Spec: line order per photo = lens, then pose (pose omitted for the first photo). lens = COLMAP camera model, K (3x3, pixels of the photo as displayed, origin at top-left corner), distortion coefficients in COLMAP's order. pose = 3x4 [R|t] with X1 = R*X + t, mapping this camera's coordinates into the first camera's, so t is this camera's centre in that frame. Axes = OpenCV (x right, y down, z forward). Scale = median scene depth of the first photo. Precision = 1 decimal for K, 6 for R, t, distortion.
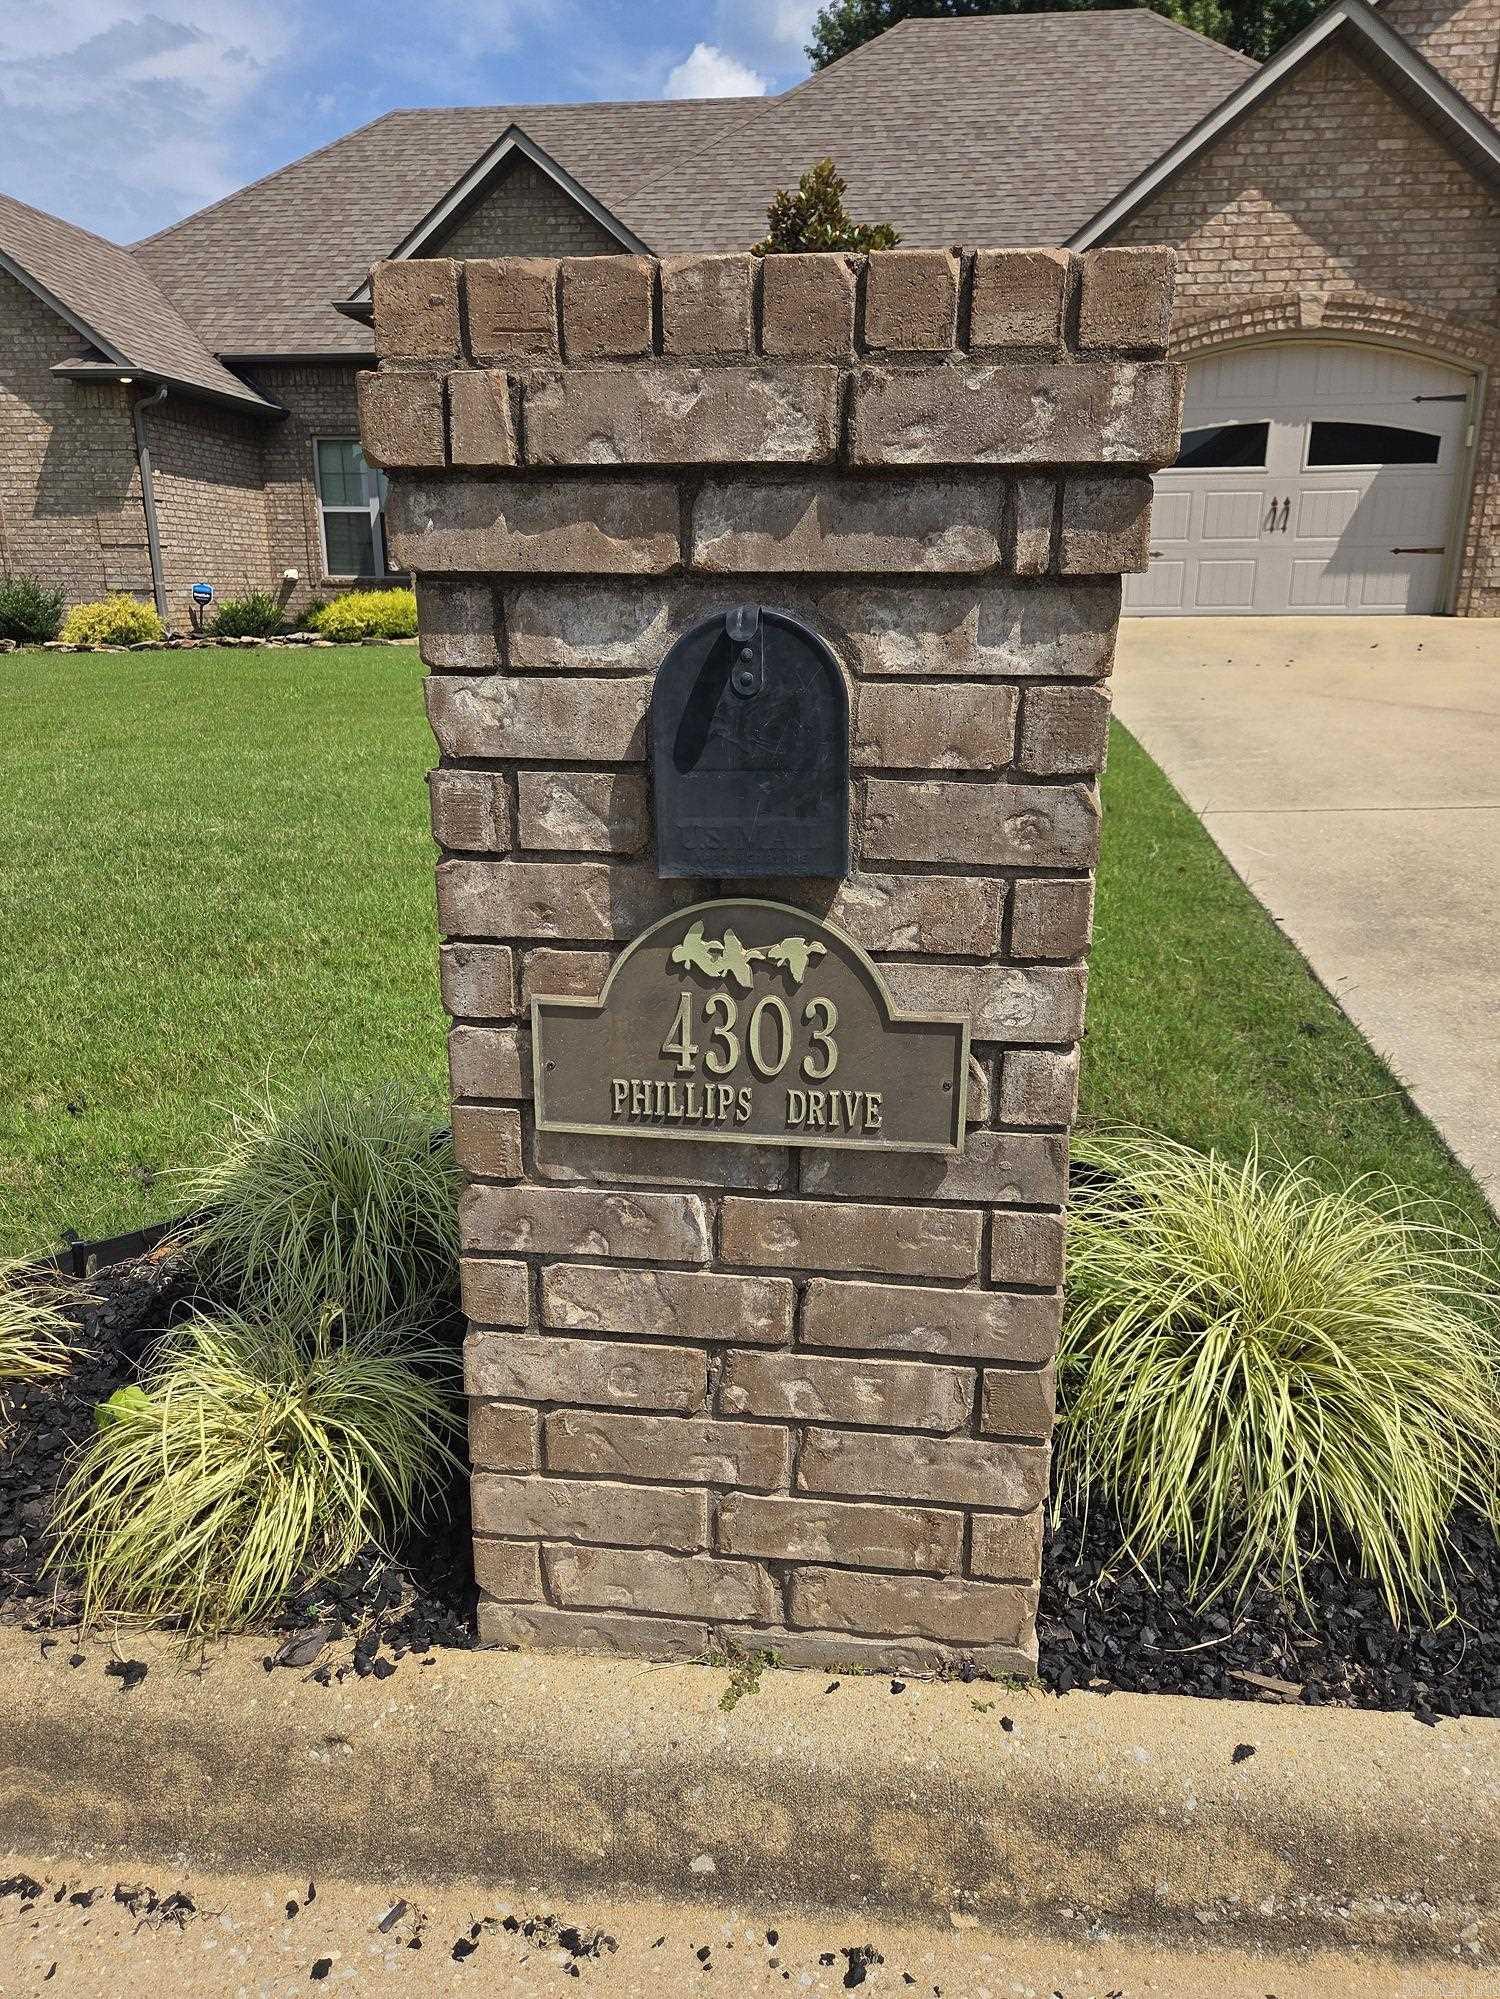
lens RADIAL K [[1393.6, 0, 731.9], [0, 1393.6, 1002.4], [0, 0, 1]] dist [0.047977, -0.026029]
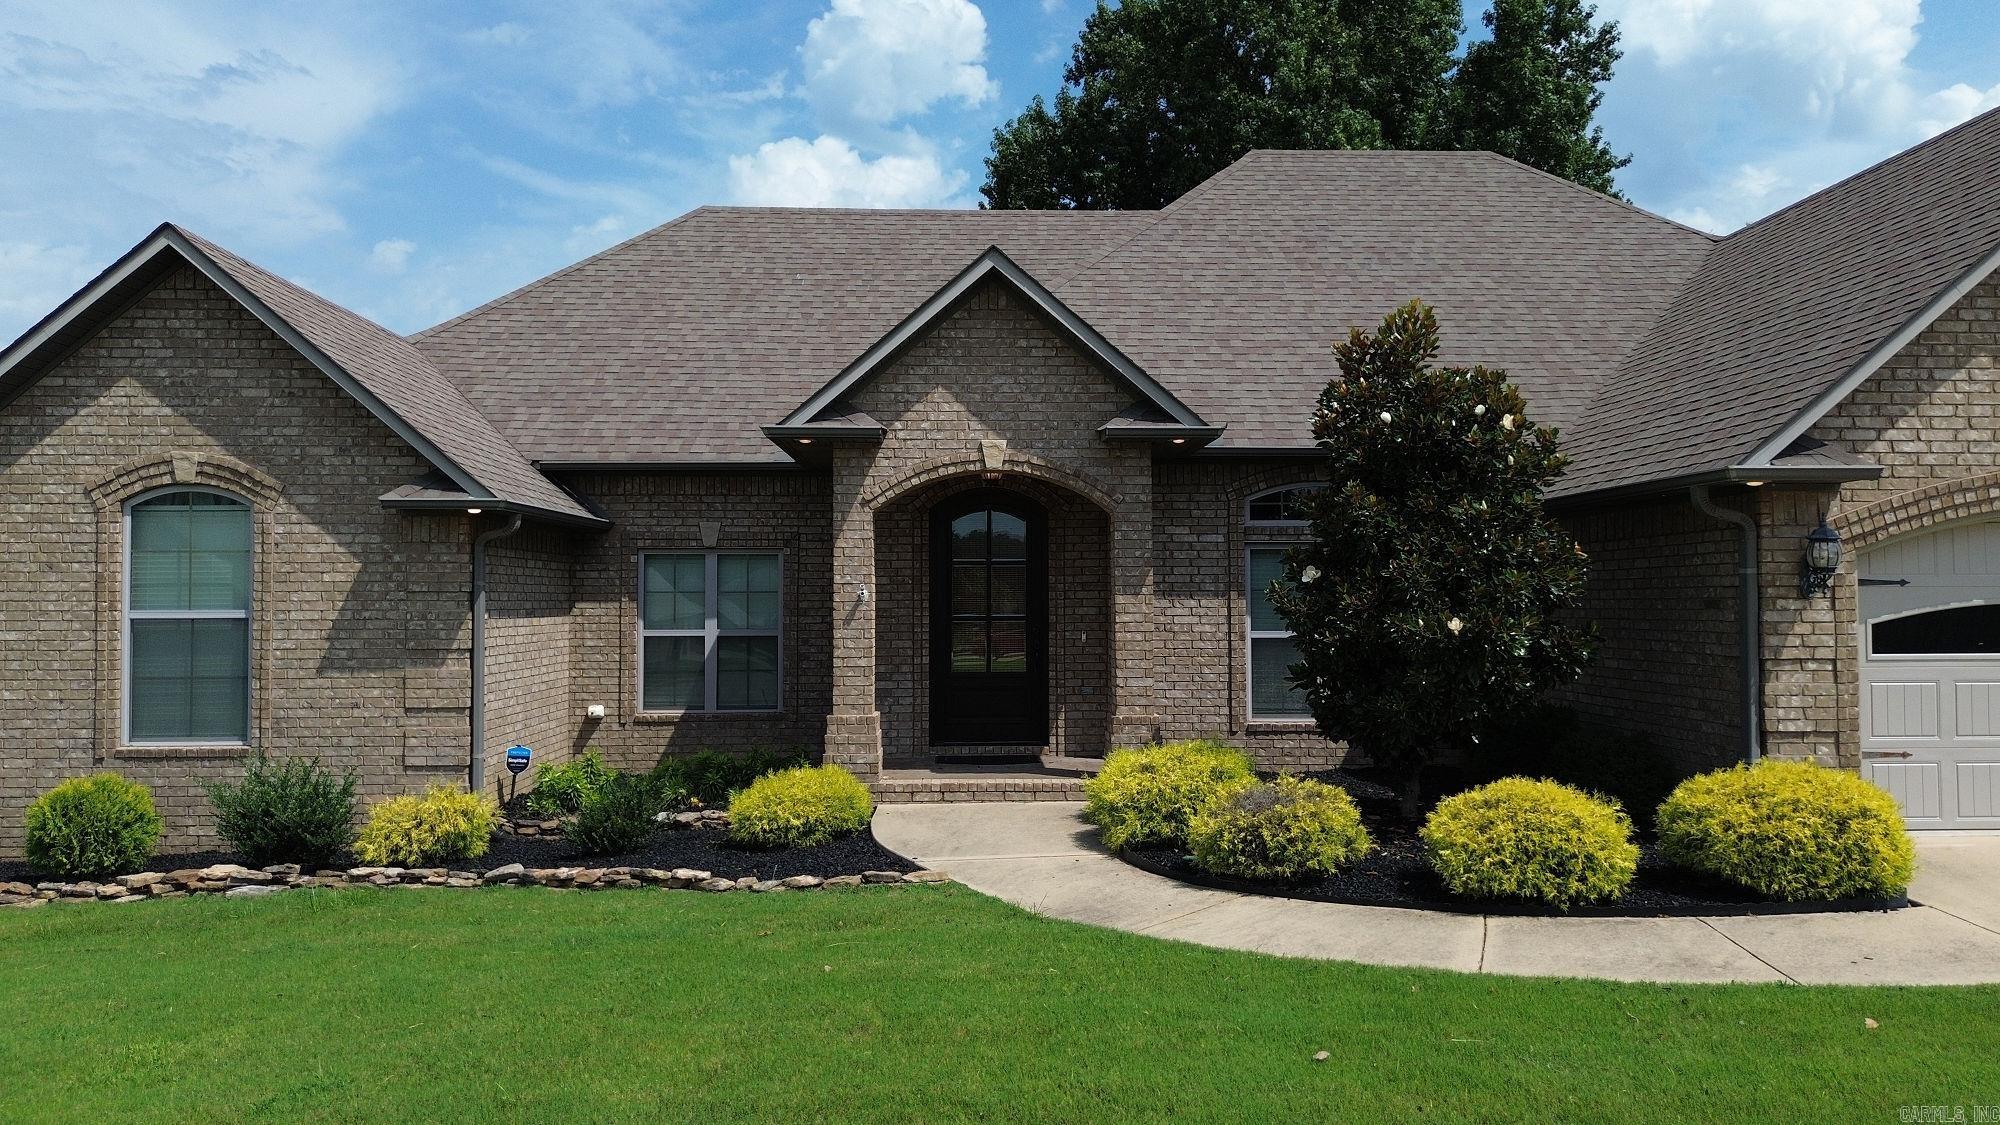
lens RADIAL K [[1429.7, 0, 997.3], [0, 1429.7, 554.8], [0, 0, 1]] dist [0.048282, -0.043209]
pose [[0.989038, 0.002760, 0.147633, -0.250512], [0.043393, 0.950245, -0.308466, -0.153396], [-0.141139, 0.311491, 0.939709, 0.212010]]
